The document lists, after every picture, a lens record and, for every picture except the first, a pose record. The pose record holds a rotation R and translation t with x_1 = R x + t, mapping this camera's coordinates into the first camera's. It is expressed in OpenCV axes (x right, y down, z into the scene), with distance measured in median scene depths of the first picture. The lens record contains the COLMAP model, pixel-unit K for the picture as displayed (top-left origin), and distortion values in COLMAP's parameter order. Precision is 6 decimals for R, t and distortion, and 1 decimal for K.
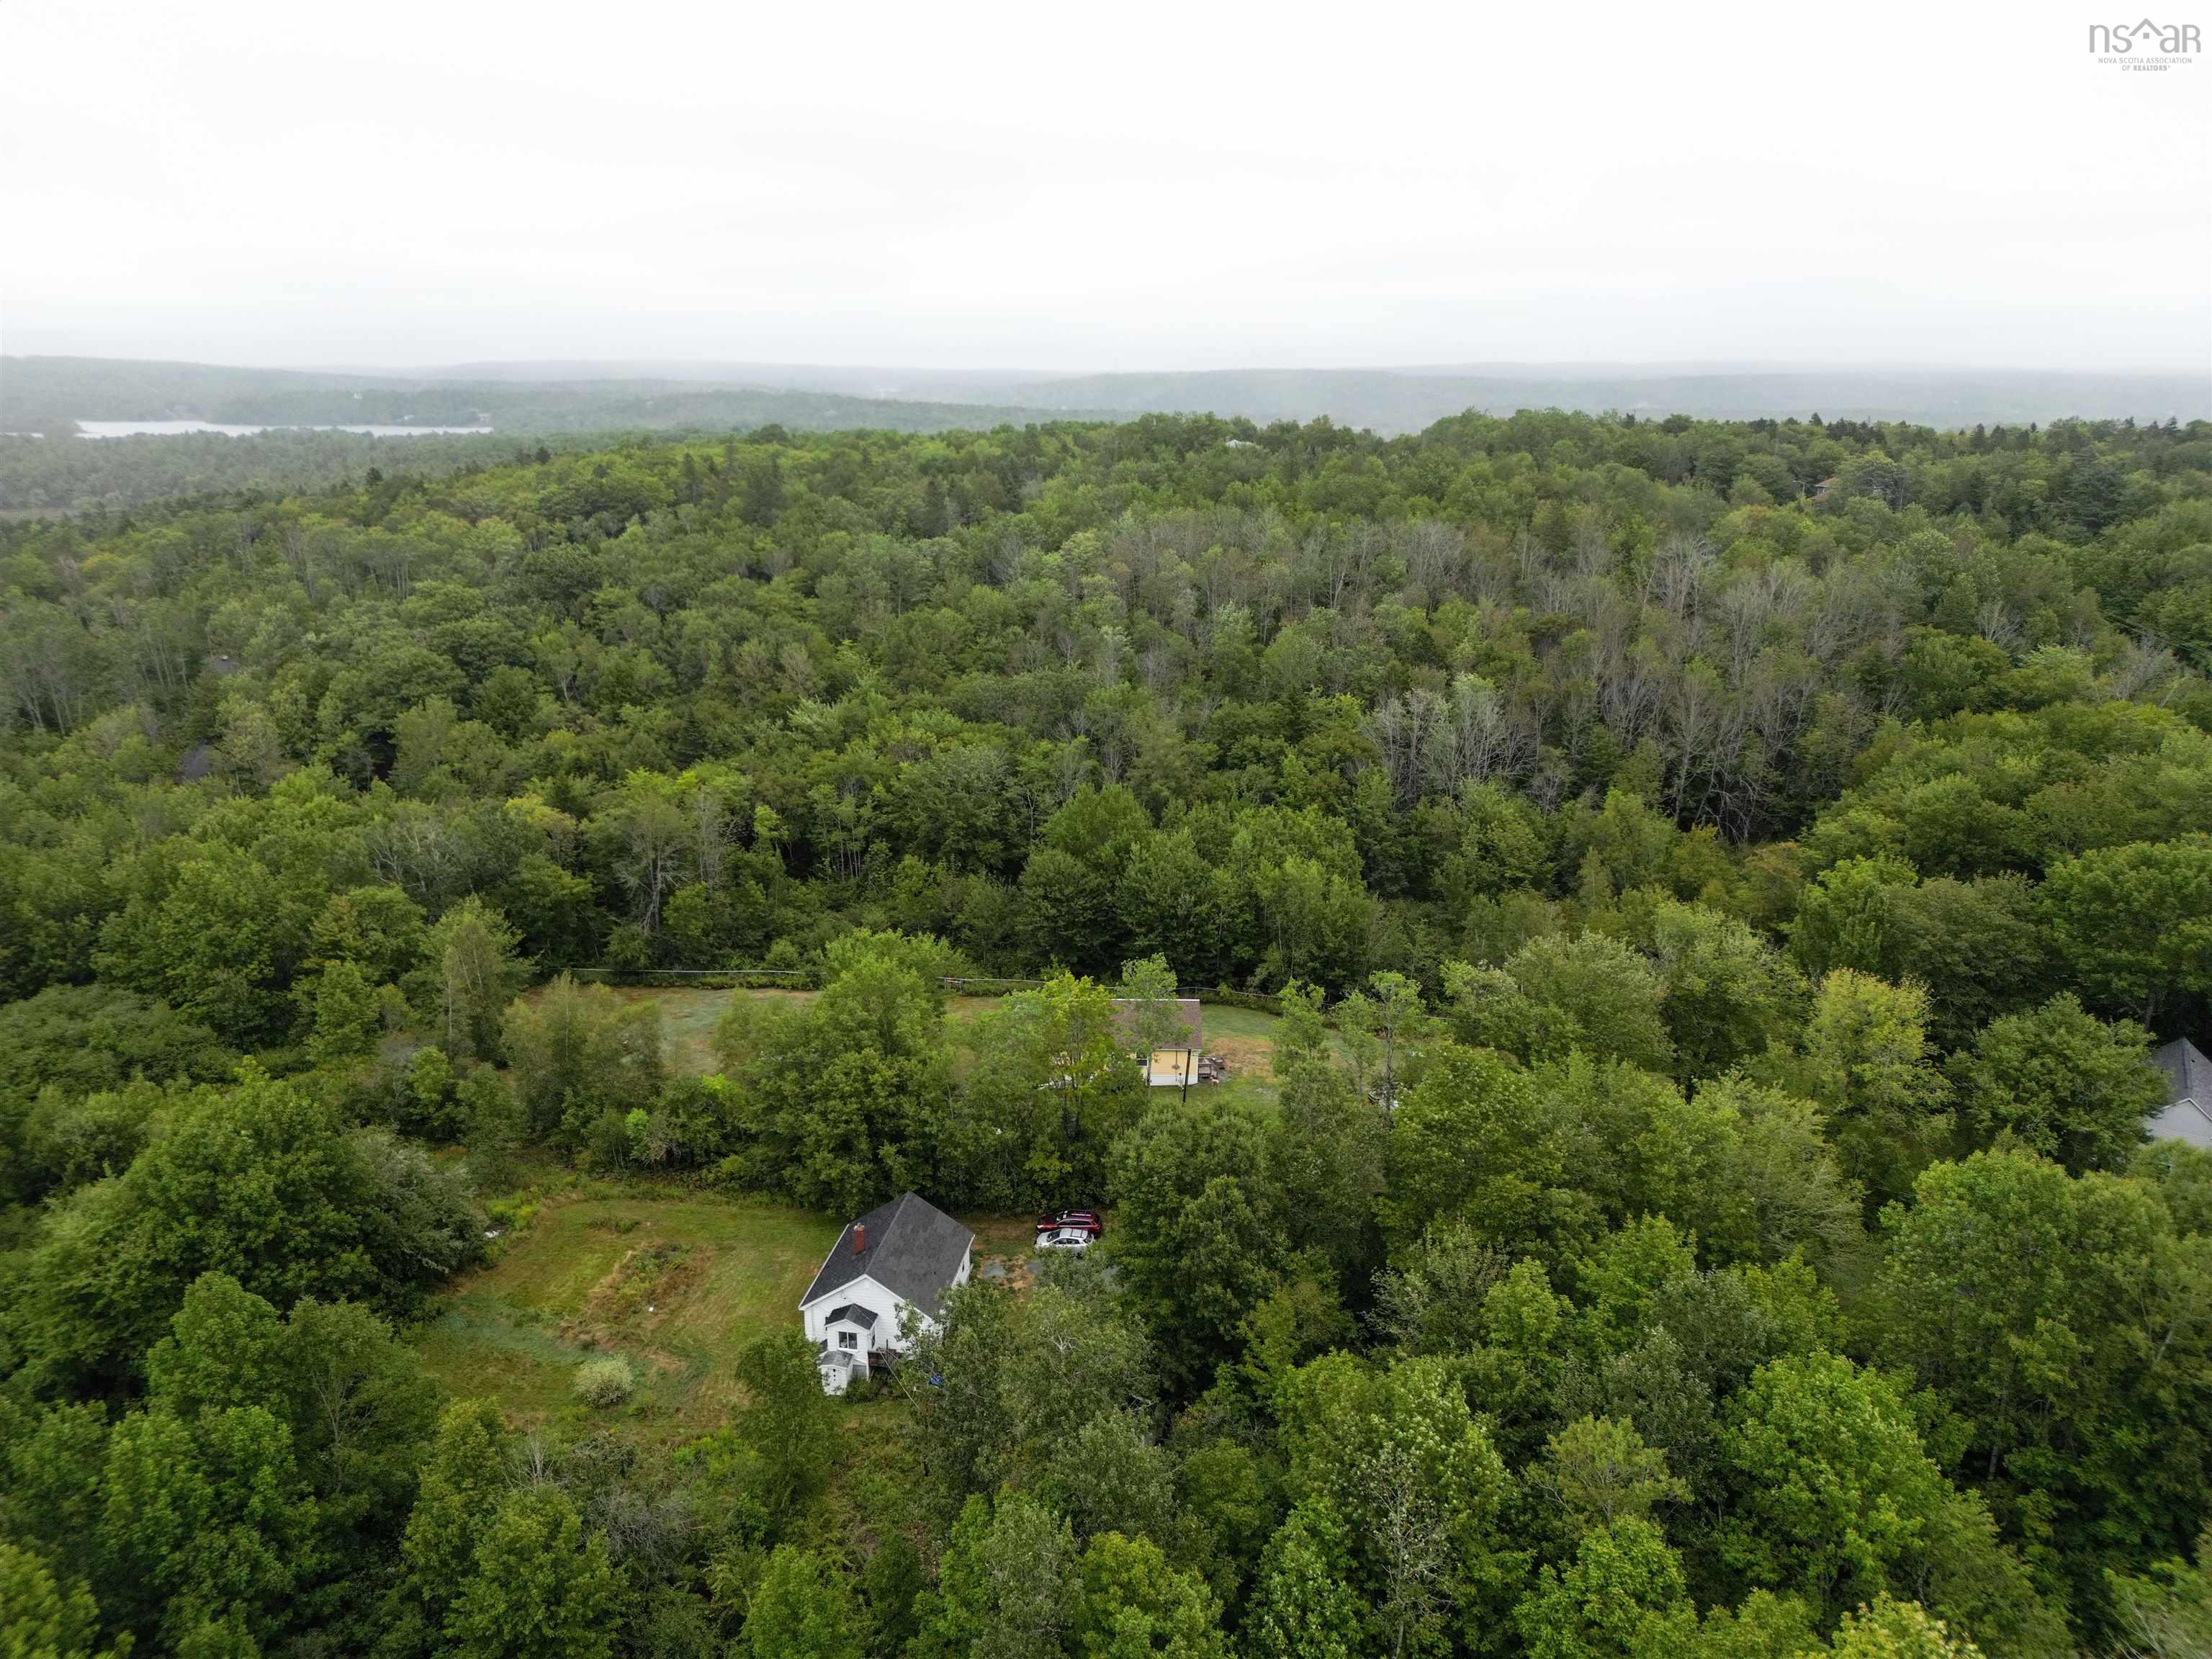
lens RADIAL K [[1529.6, 0, 1106.0], [0, 1529.6, 829.5], [0, 0, 1]] dist [0.067567, -0.088512]
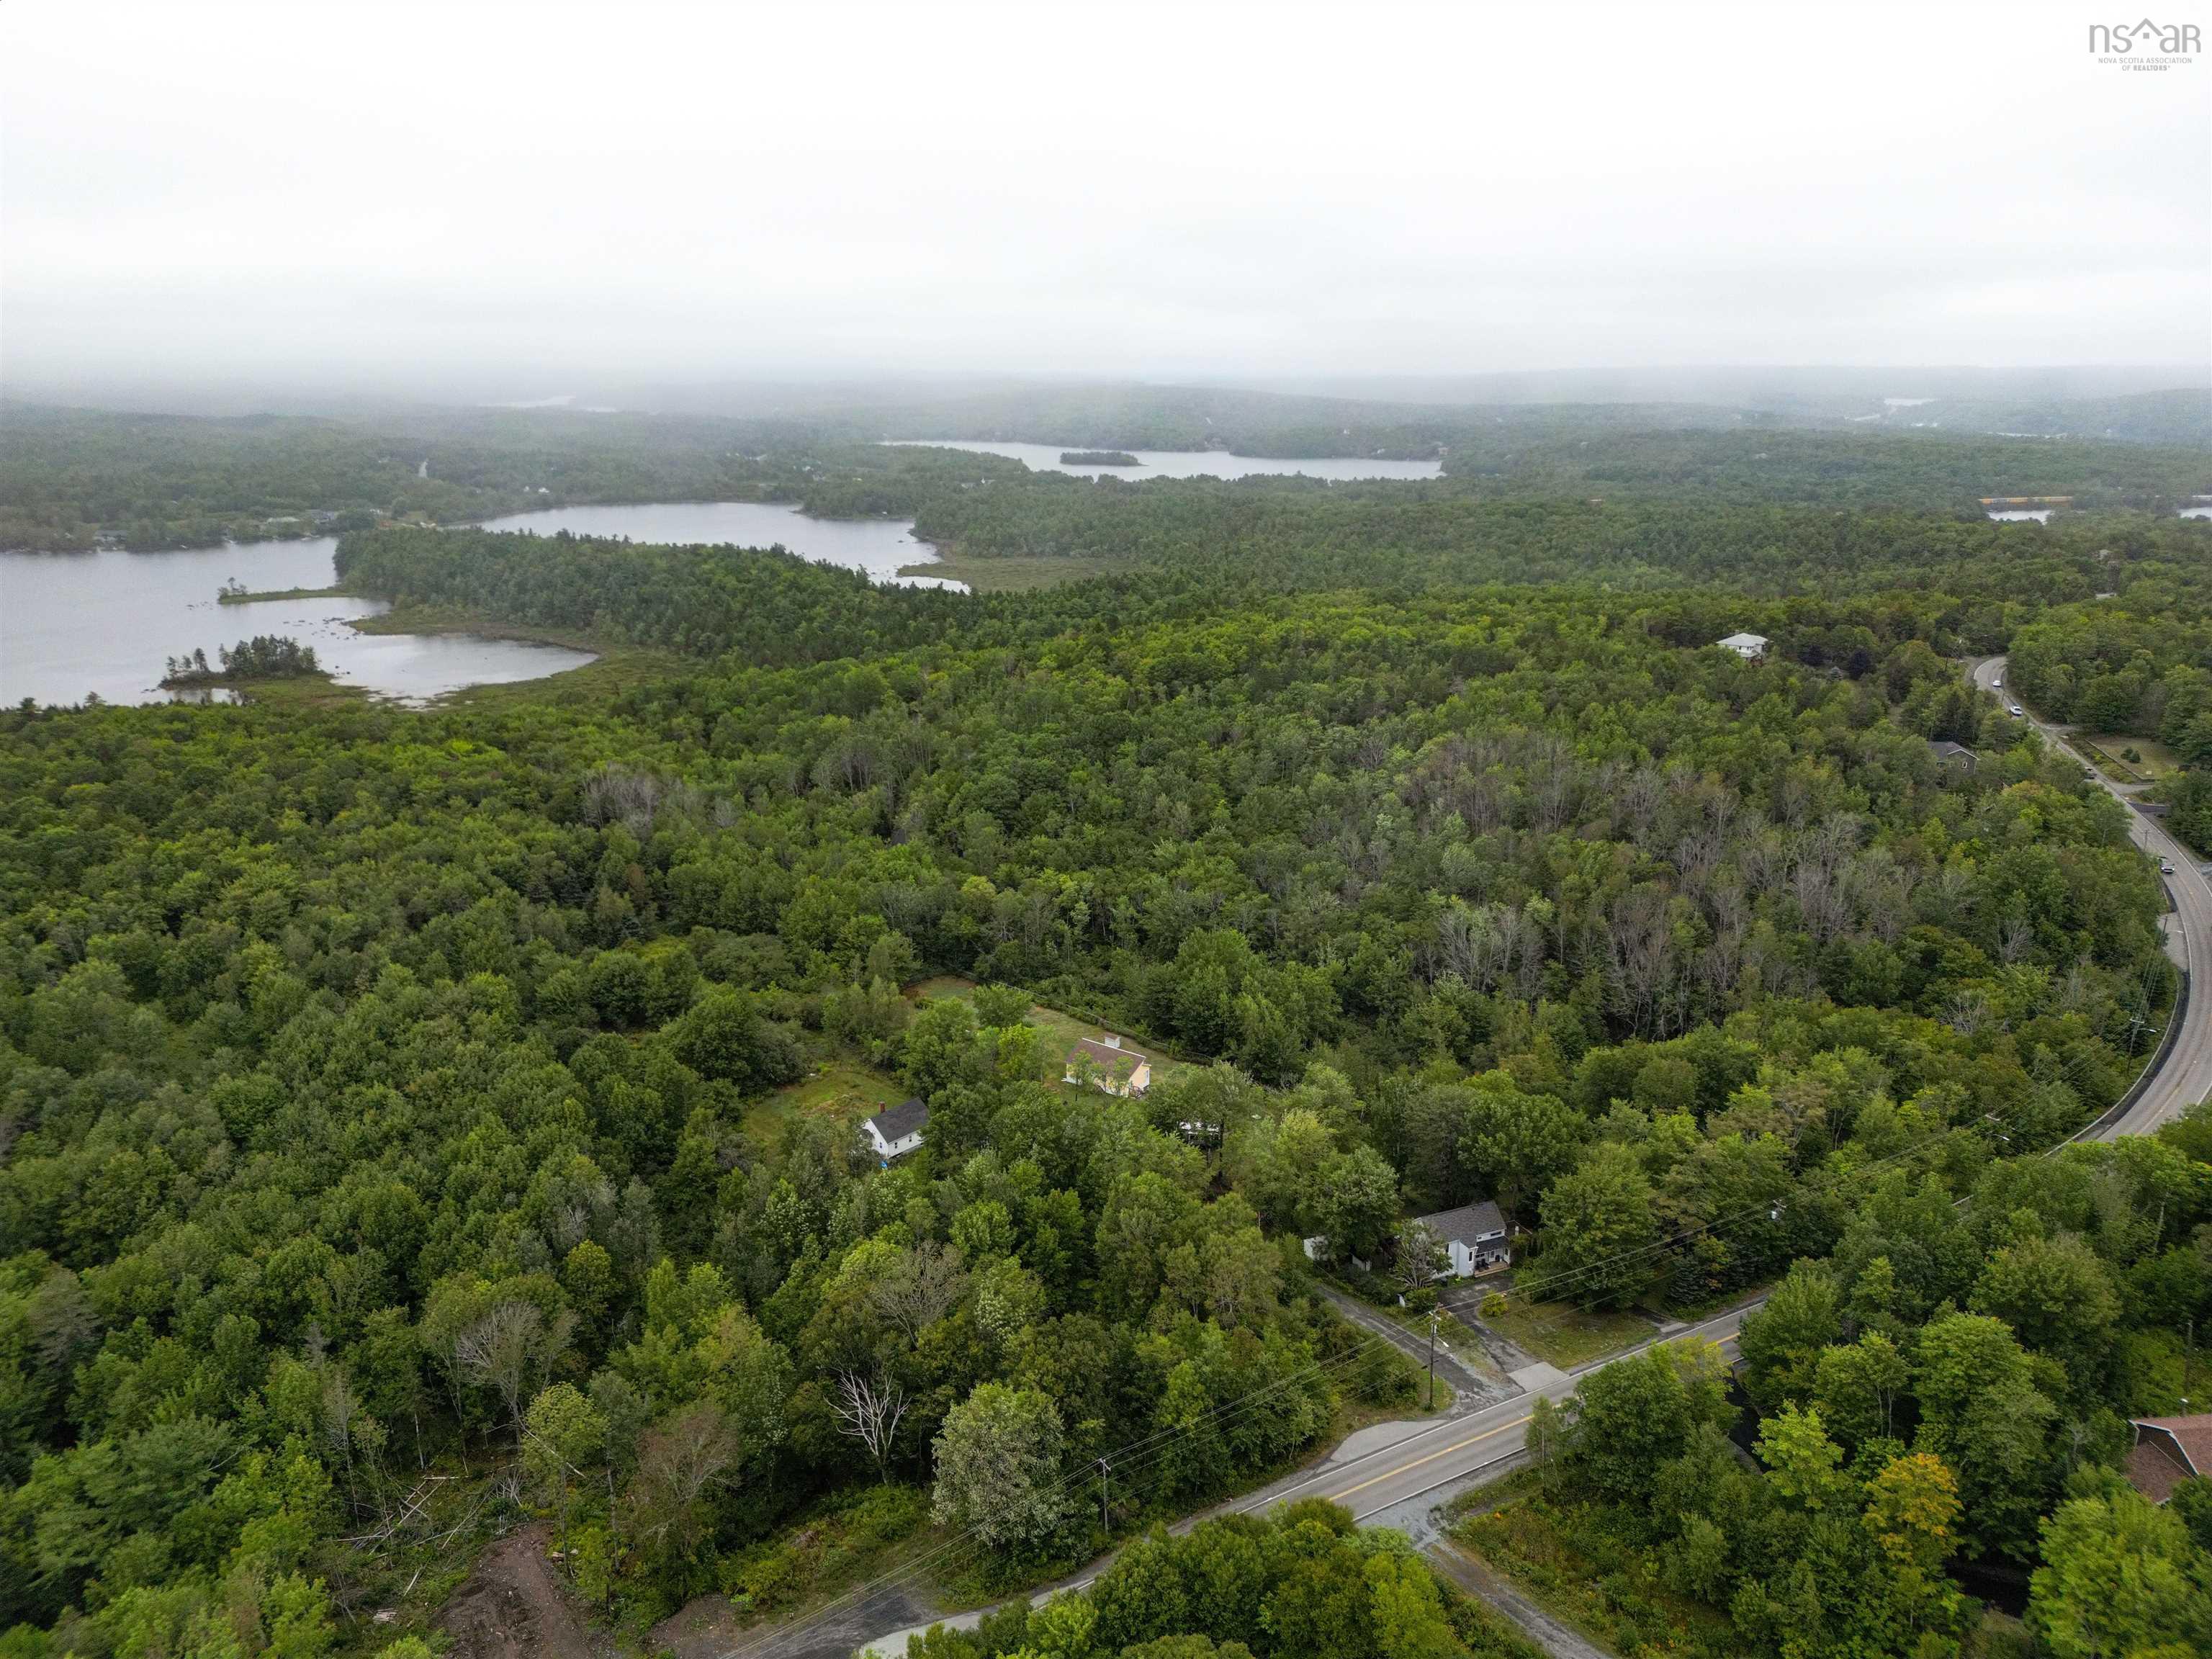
lens RADIAL K [[1529.6, 0, 1106.0], [0, 1529.6, 829.5], [0, 0, 1]] dist [0.067567, -0.088512]
pose [[0.812800, 0.154582, -0.561658, 0.861408], [-0.153366, 0.986920, 0.049682, -0.210828], [0.561991, 0.045758, 0.825876, -0.519799]]
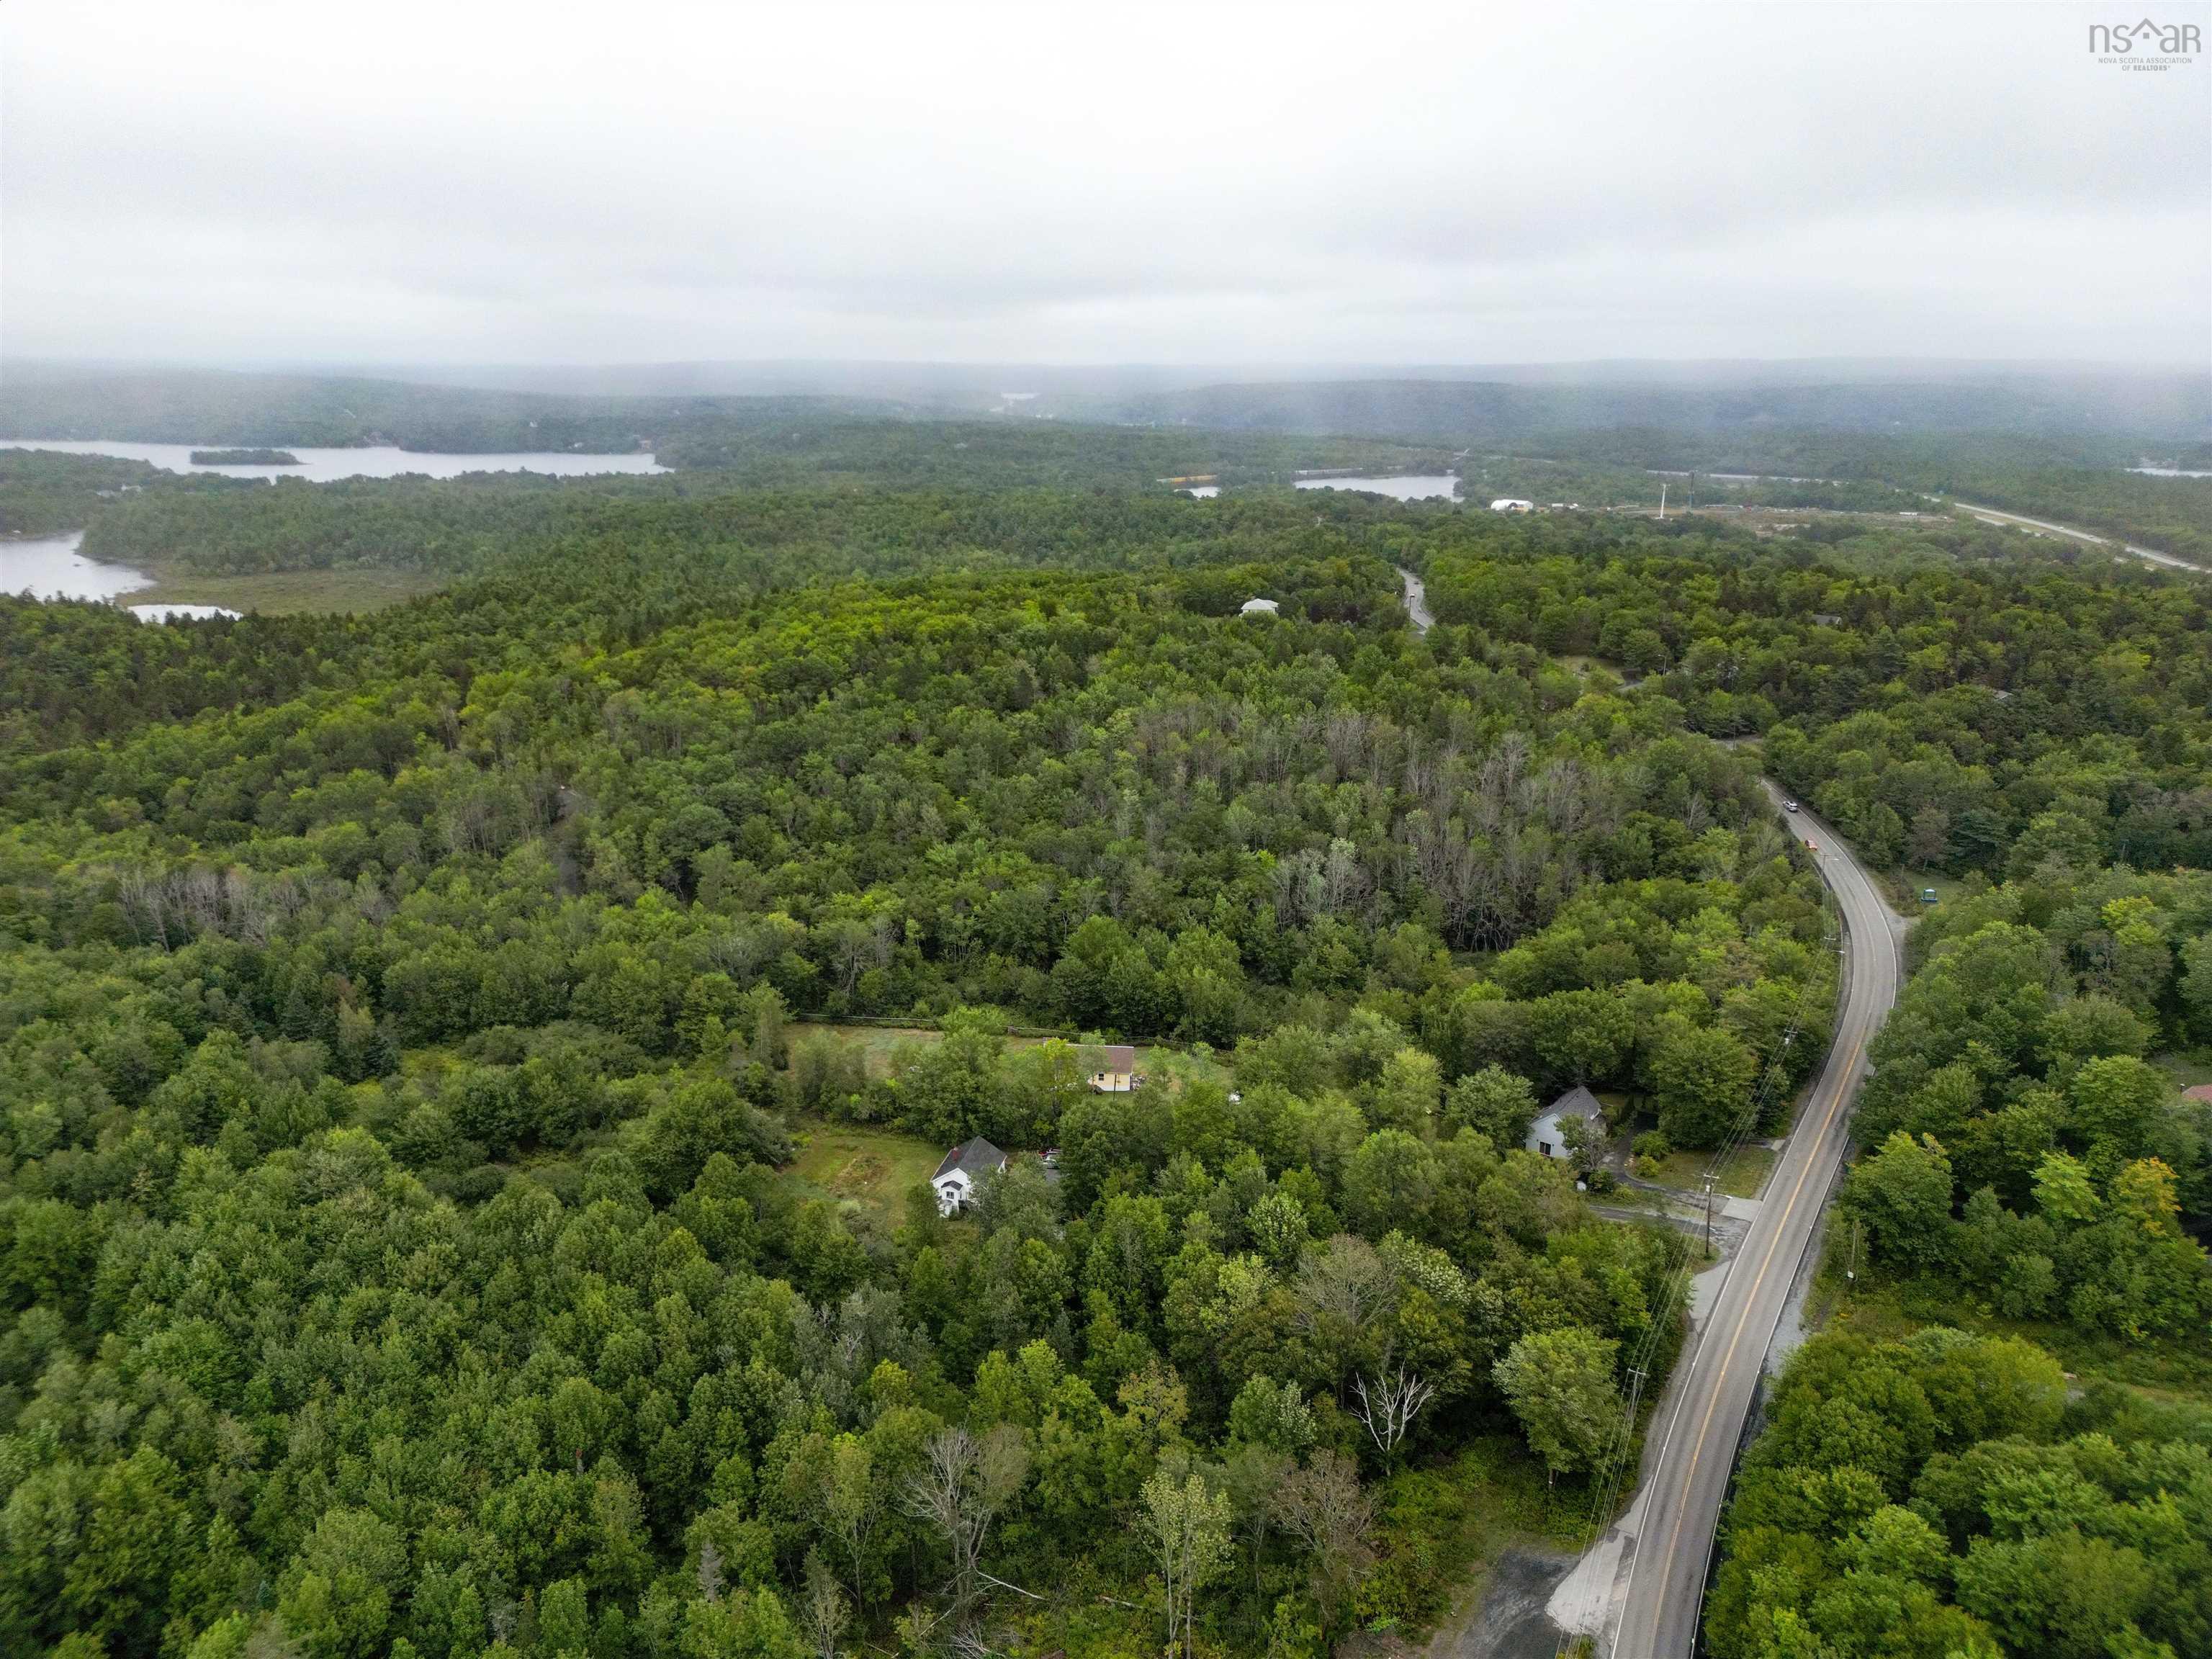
lens RADIAL K [[1529.6, 0, 1106.0], [0, 1529.6, 829.5], [0, 0, 1]] dist [0.067567, -0.088512]
pose [[0.996680, 0.018284, -0.079337, 0.142503], [-0.017639, 0.999806, 0.008819, -0.147542], [0.079482, -0.007390, 0.996809, -0.764595]]
